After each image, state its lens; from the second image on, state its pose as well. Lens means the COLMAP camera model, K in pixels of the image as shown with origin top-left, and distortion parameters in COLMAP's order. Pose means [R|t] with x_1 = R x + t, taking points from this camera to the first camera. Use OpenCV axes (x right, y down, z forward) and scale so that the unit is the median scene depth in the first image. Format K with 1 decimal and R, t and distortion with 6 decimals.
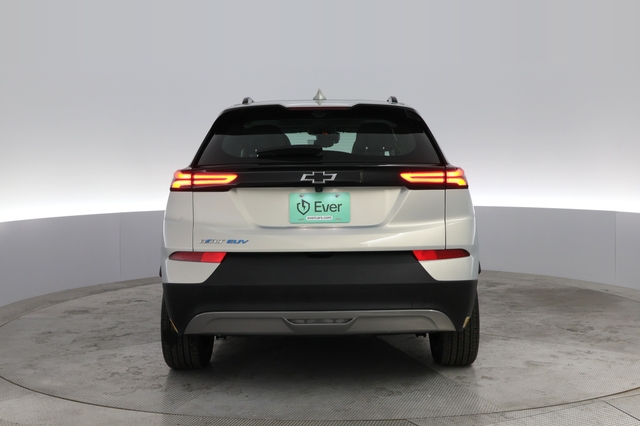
lens RADIAL K [[590.7, 0, 321.3], [0, 590.7, 212.5], [0, 0, 1]] dist [-0.162781, -0.011896]
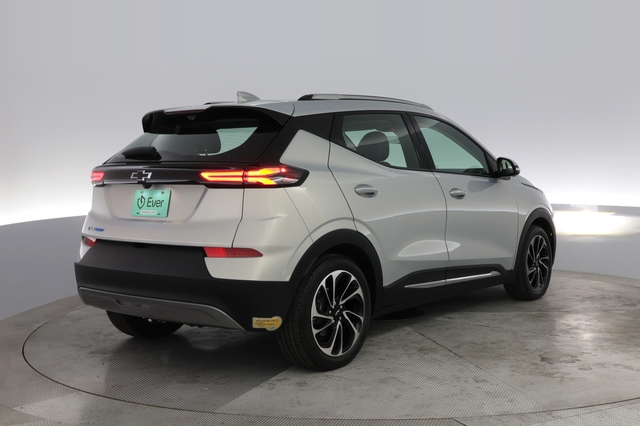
lens RADIAL K [[590.7, 0, 323.5], [0, 590.7, 211.4], [0, 0, 1]] dist [-0.162781, -0.011896]
pose [[0.935547, 0.034944, -0.351468, 0.690631], [-0.034350, 0.999378, 0.007929, -0.012803], [0.351527, 0.004655, 0.936166, 0.100035]]
